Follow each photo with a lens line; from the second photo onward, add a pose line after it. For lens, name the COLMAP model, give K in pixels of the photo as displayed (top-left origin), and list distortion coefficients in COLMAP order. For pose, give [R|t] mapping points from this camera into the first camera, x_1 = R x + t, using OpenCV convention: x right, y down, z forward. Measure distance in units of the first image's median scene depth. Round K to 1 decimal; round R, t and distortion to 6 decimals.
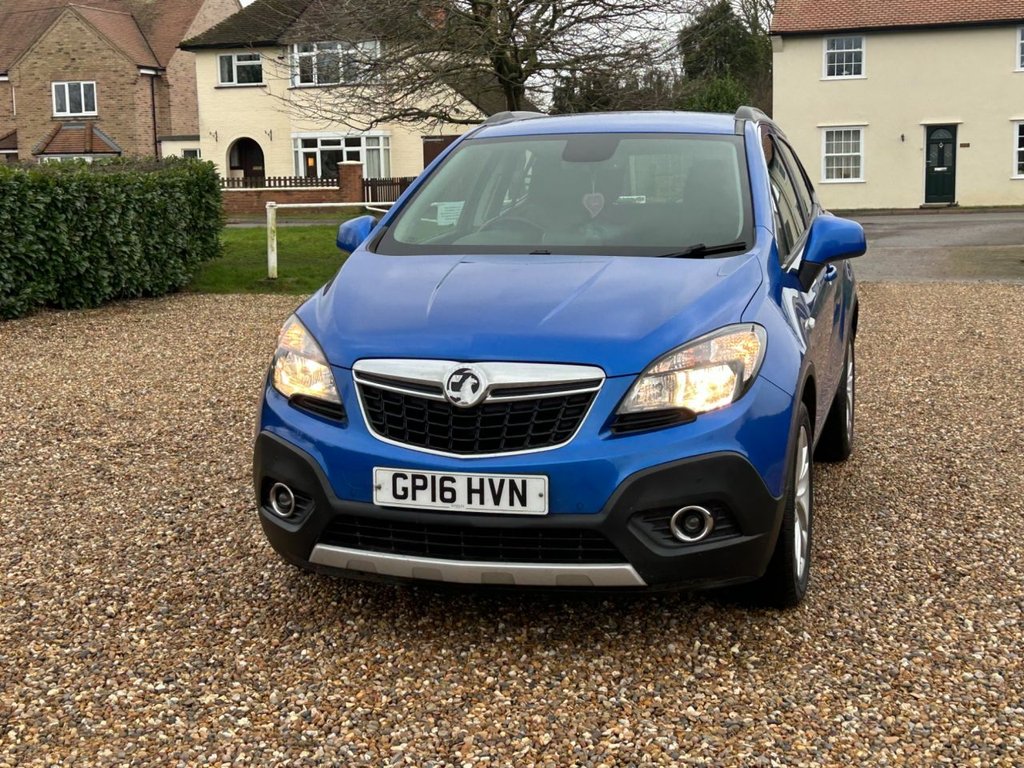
lens RADIAL K [[1519.4, 0, 496.3], [0, 1519.4, 377.9], [0, 0, 1]] dist [0.229050, -0.806900]
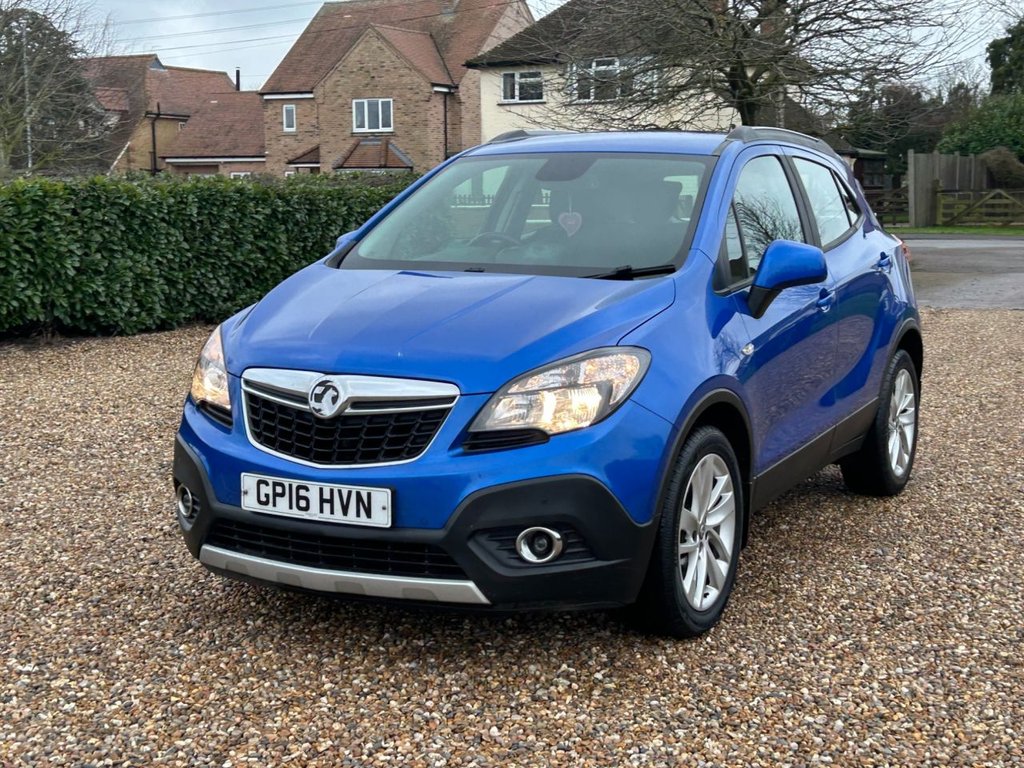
lens RADIAL K [[1519.4, 0, 496.3], [0, 1519.4, 377.9], [0, 0, 1]] dist [0.229050, -0.806900]
pose [[0.979098, 0.038407, -0.199728, 0.292169], [-0.040331, 0.999171, -0.005570, -0.006814], [0.199348, 0.013509, 0.979836, 0.016870]]
